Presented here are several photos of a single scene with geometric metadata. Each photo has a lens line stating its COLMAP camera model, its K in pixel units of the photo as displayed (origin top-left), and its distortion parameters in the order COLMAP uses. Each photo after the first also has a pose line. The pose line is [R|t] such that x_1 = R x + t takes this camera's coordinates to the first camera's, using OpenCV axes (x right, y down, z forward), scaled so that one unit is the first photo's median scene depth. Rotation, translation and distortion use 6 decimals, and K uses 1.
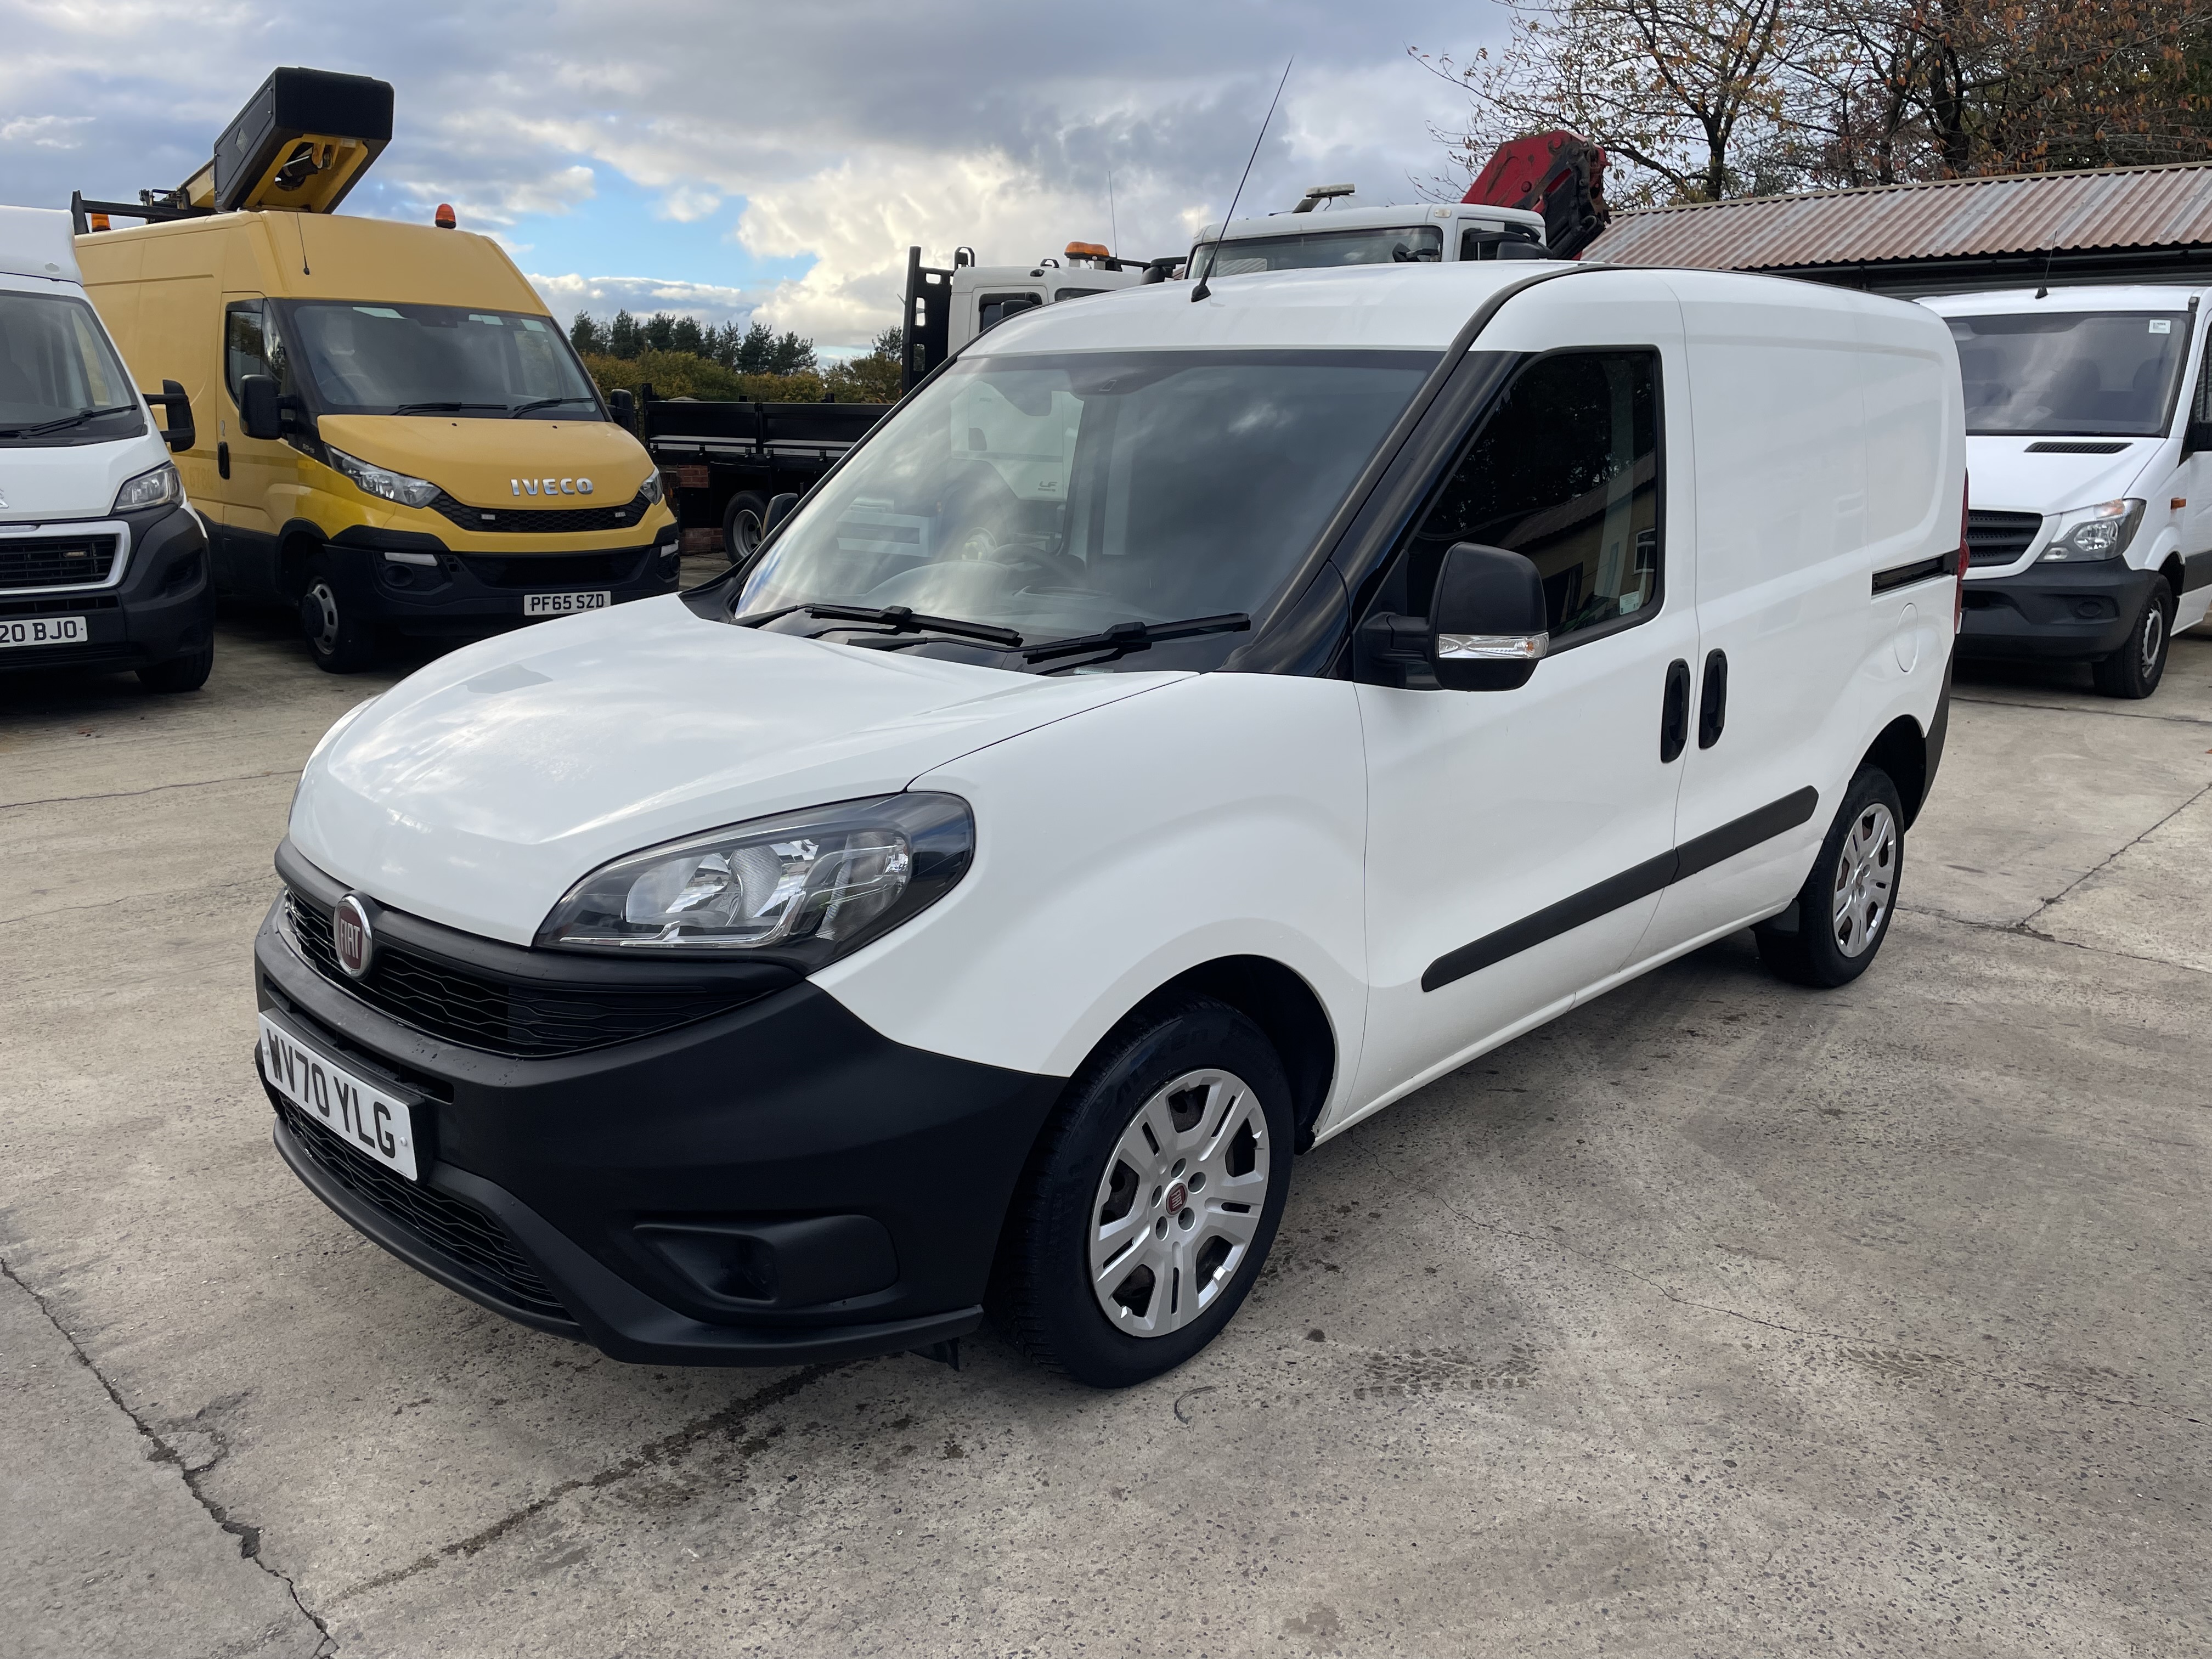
lens RADIAL K [[1667.8, 0, 1106.0], [0, 1667.8, 809.4], [0, 0, 1]] dist [0.064748, -0.076112]
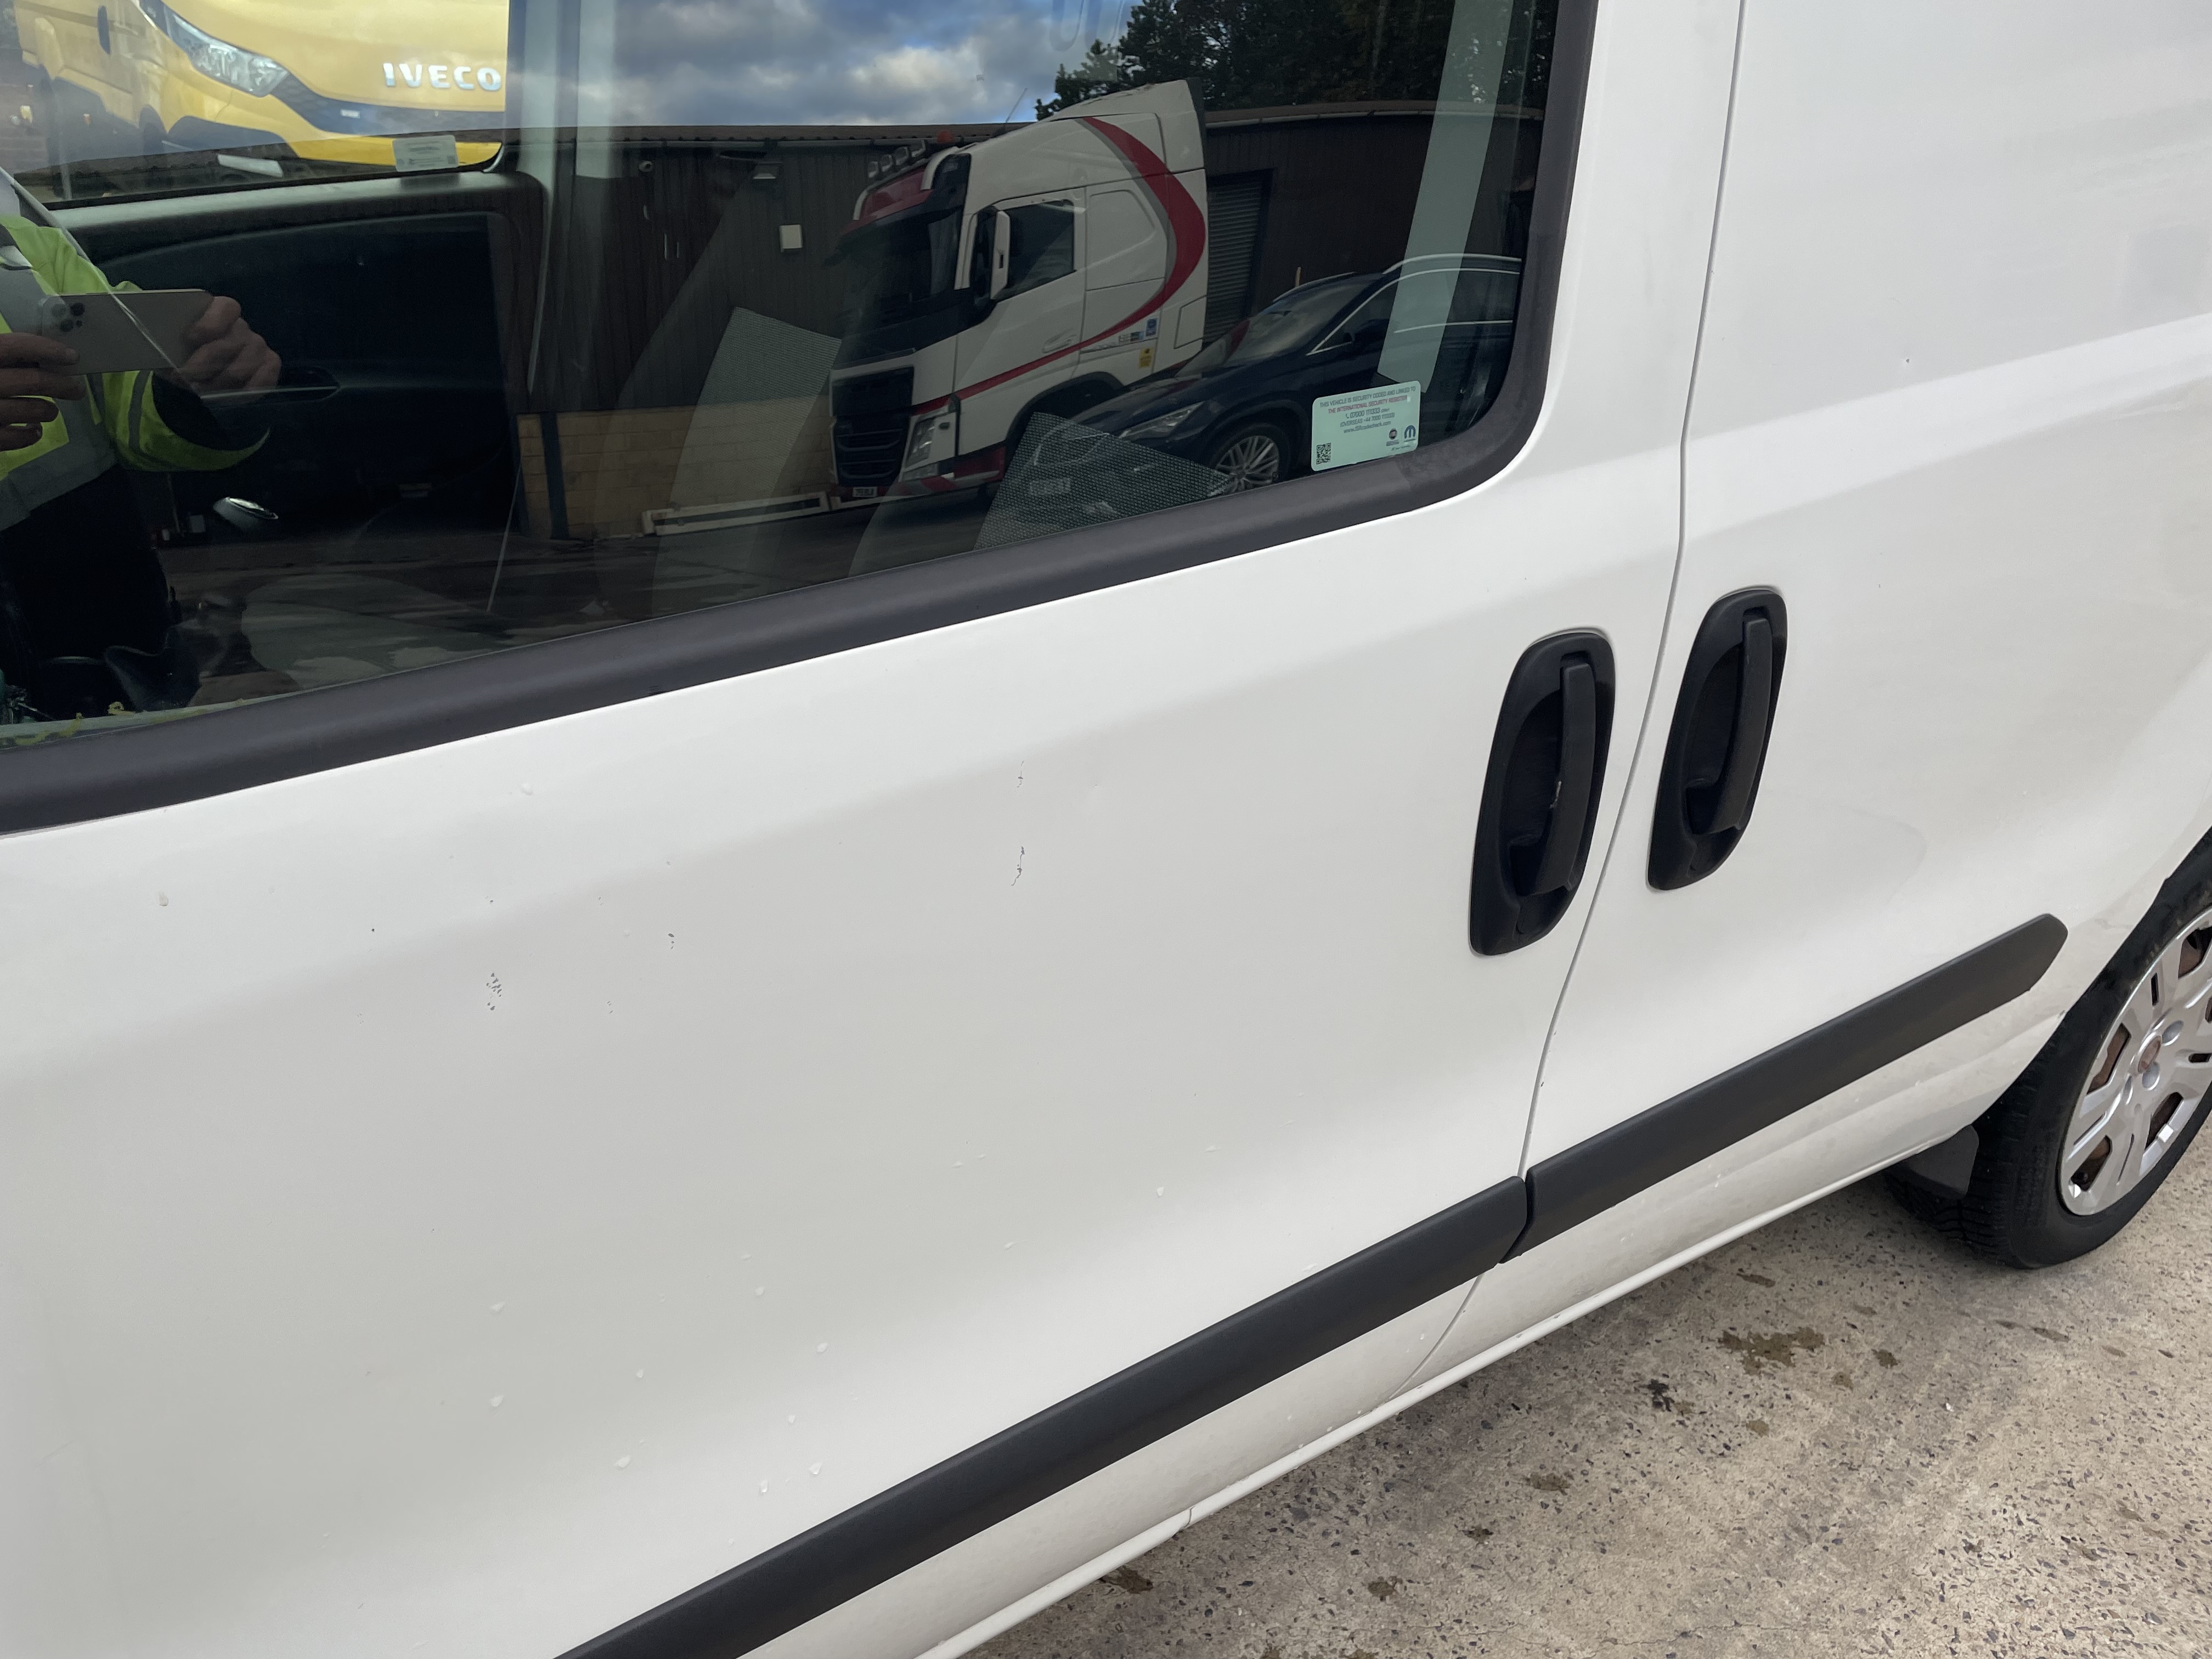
lens RADIAL K [[1667.8, 0, 1091.5], [0, 1667.8, 834.5], [0, 0, 1]] dist [0.064748, -0.076112]
pose [[0.980843, 0.123601, -0.150563, 0.389331], [-0.092495, 0.975737, 0.198451, -0.132988], [0.171439, -0.180723, 0.968477, 0.885516]]
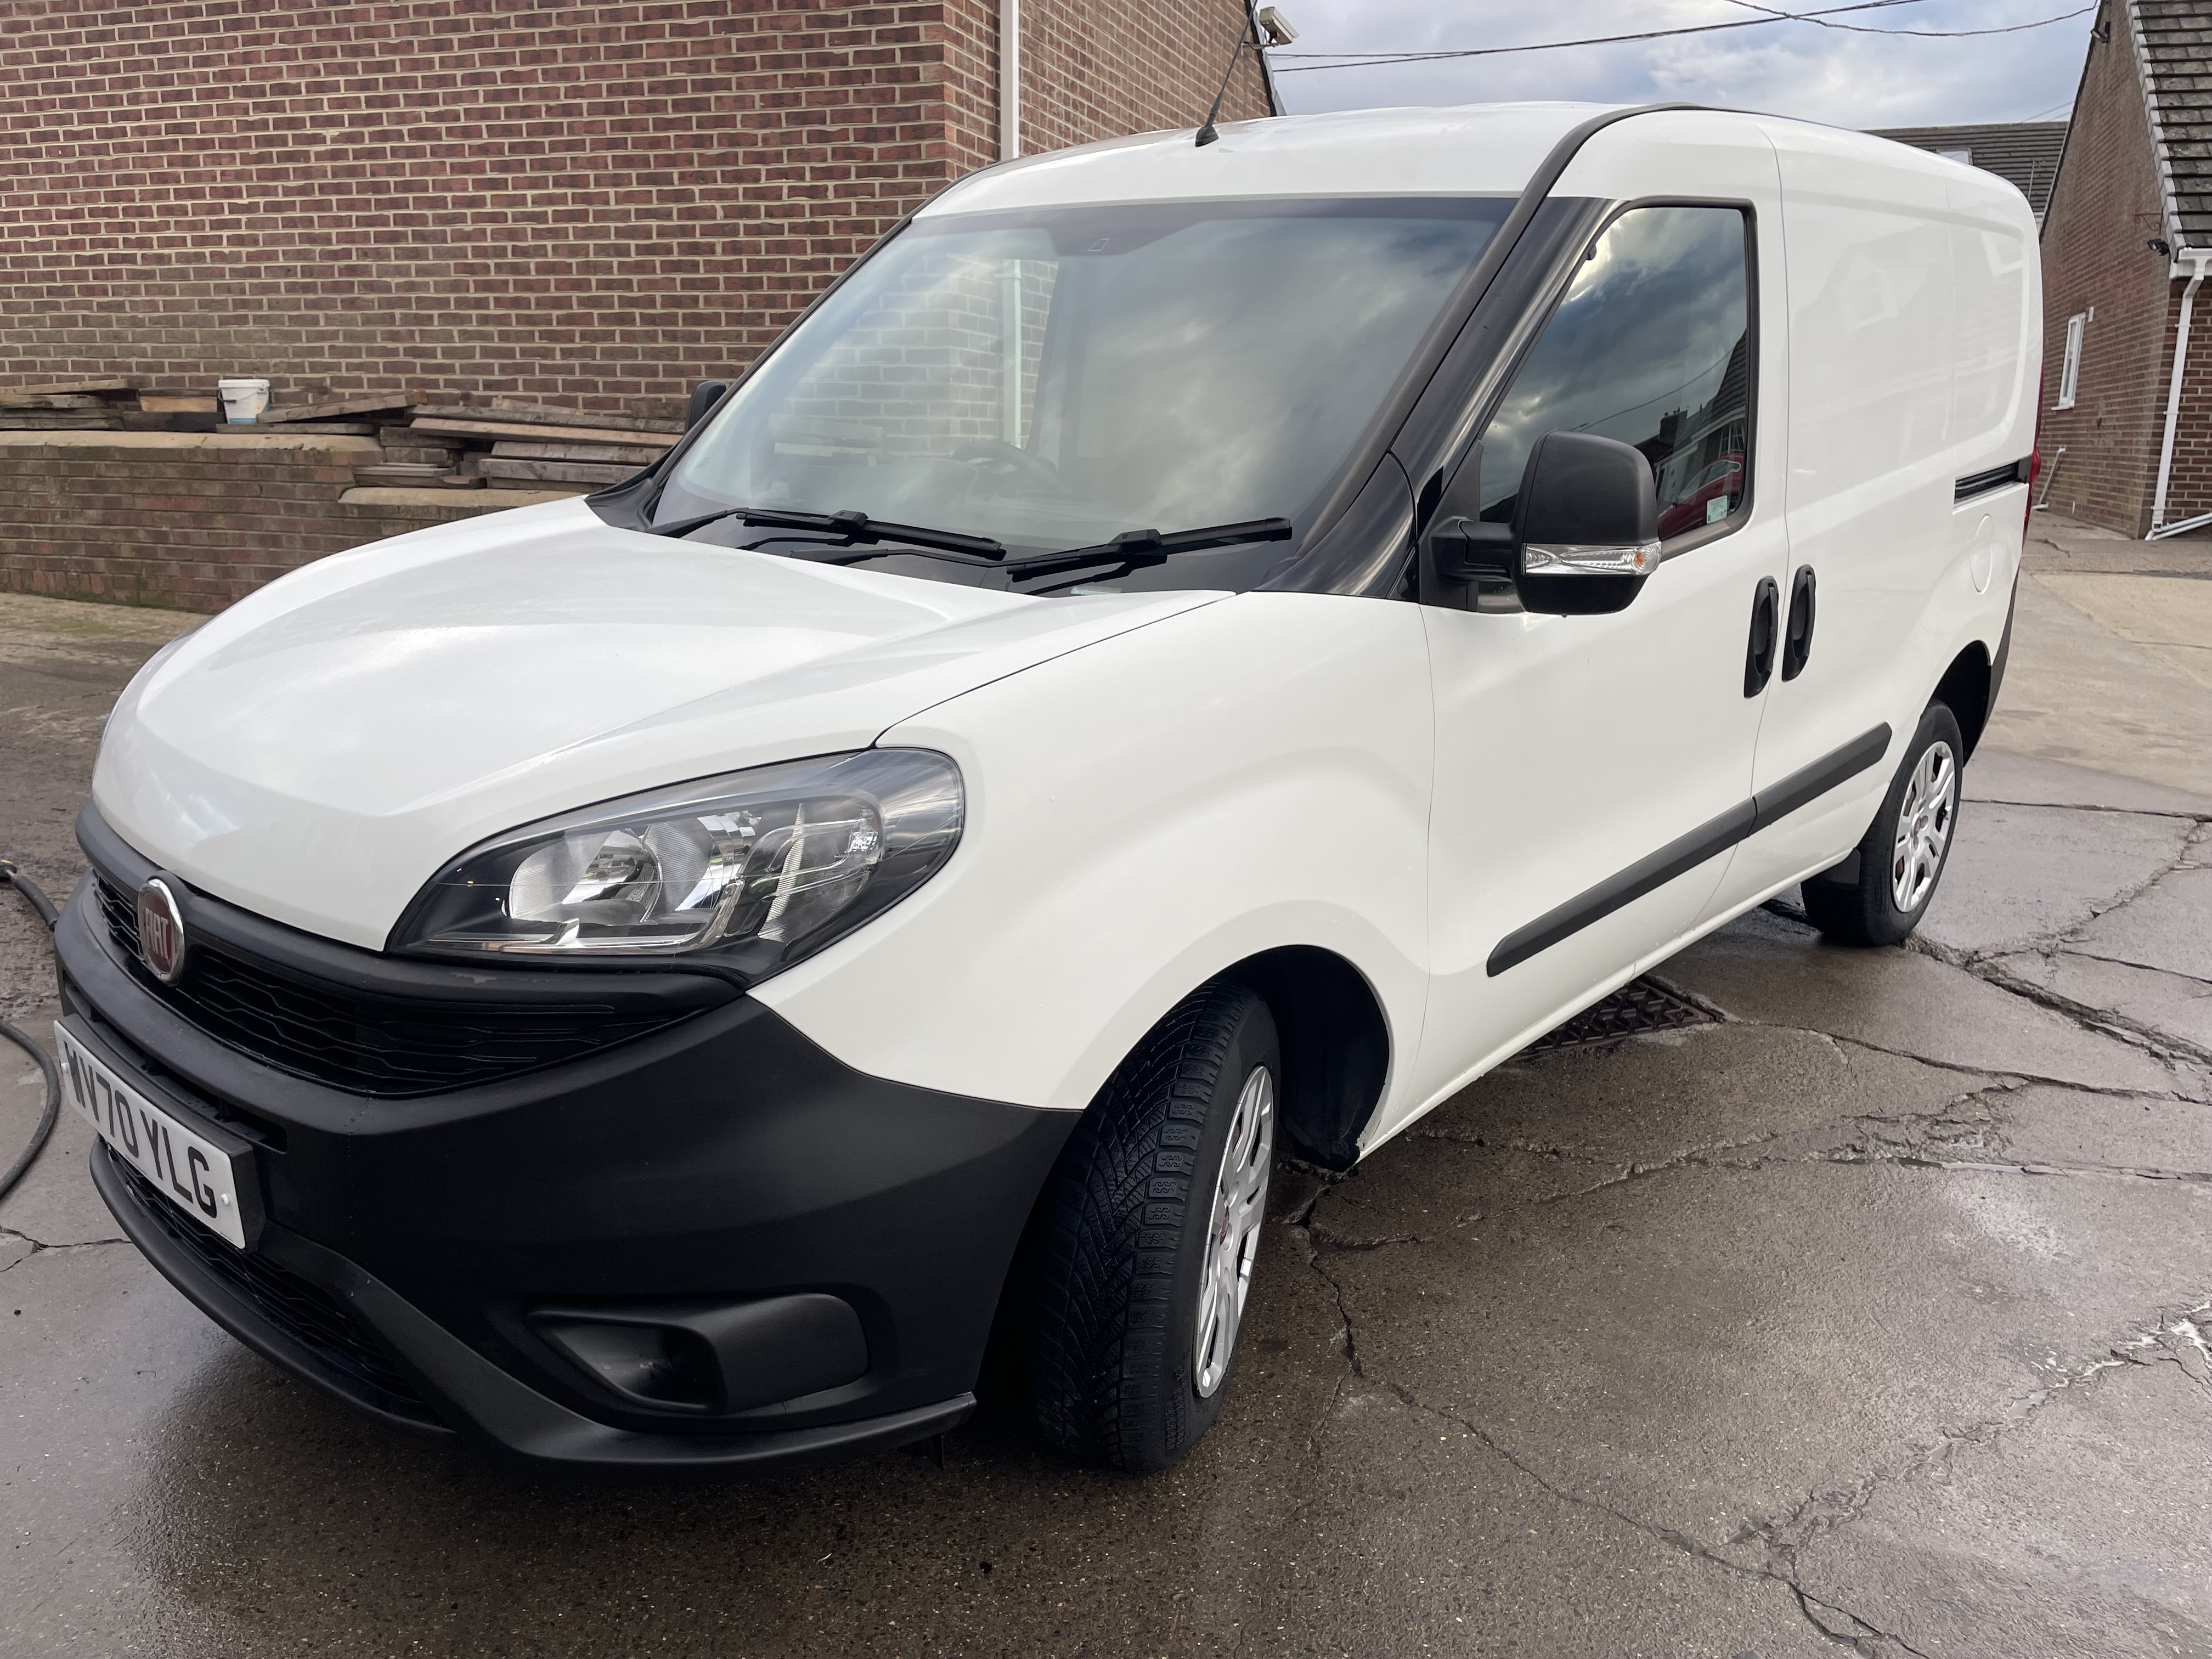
lens RADIAL K [[1667.8, 0, 1087.7], [0, 1667.8, 829.6], [0, 0, 1]] dist [0.064748, -0.076112]
pose [[0.999647, -0.002622, 0.026437, -0.034559], [0.001075, 0.998296, 0.058347, -0.014549], [-0.026545, -0.058298, 0.997946, 0.188809]]
